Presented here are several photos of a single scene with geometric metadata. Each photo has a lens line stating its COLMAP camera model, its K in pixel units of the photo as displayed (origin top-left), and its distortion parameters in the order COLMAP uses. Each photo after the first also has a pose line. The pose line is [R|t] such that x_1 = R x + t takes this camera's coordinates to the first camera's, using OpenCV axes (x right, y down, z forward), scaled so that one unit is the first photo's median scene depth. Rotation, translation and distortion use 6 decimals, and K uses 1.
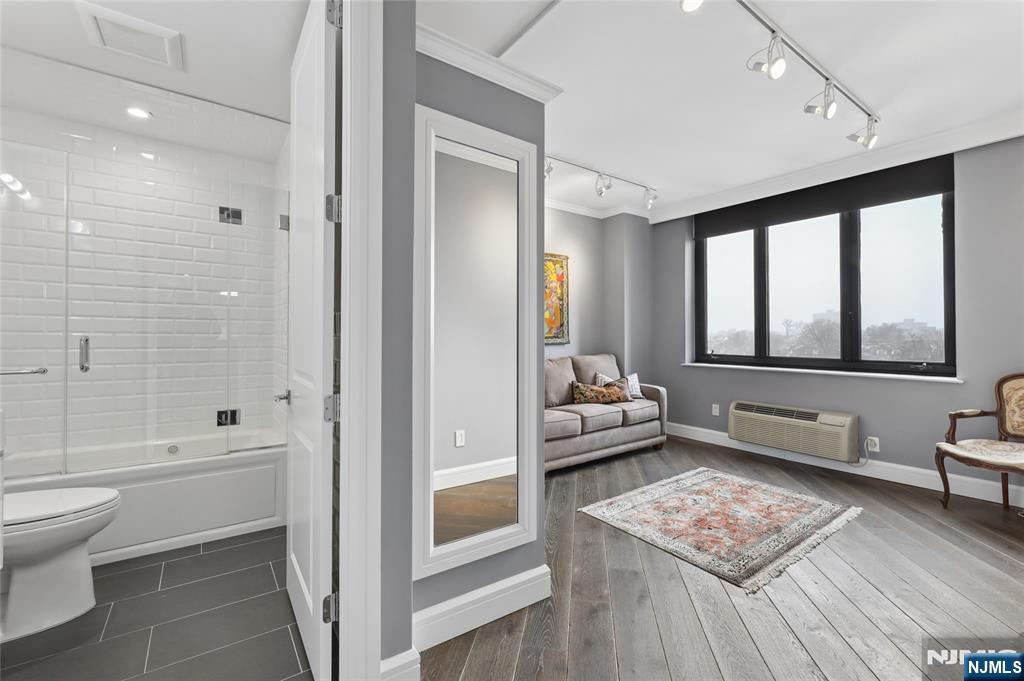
lens RADIAL K [[431.0, 0, 510.5], [0, 431.0, 333.1], [0, 0, 1]] dist [-0.001056, -0.000165]
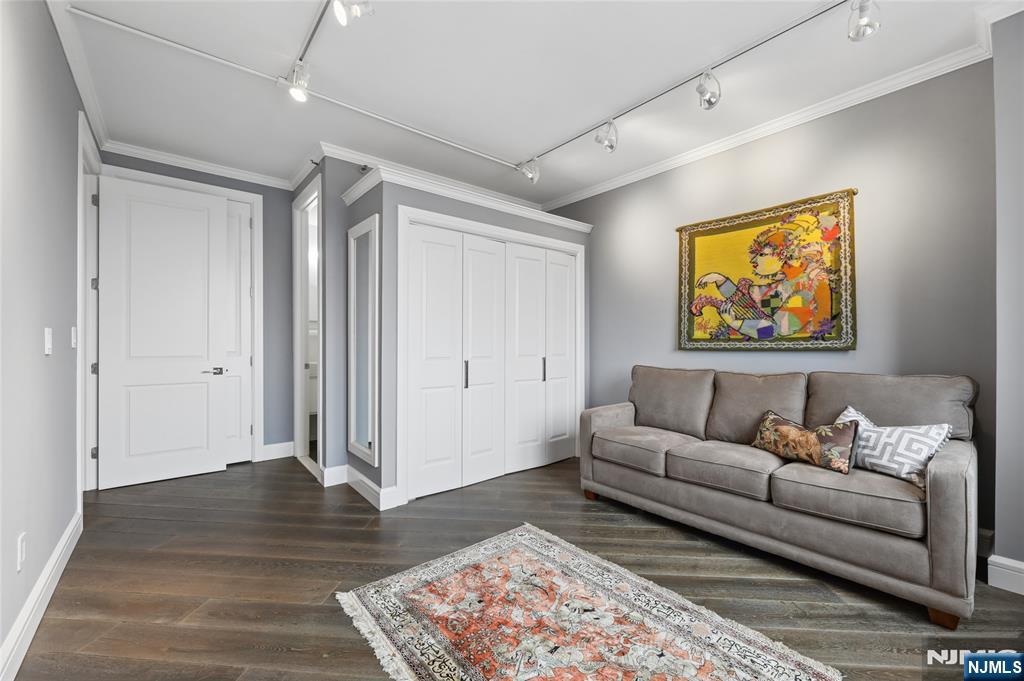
lens RADIAL K [[413.0, 0, 515.2], [0, 413.0, 339.7], [0, 0, 1]] dist [-0.001444, -0.000197]
pose [[0.086752, -0.008103, -0.996197, 0.632212], [0.005788, 0.999954, -0.007629, 0.013712], [0.996213, -0.005104, 0.086795, 0.547374]]
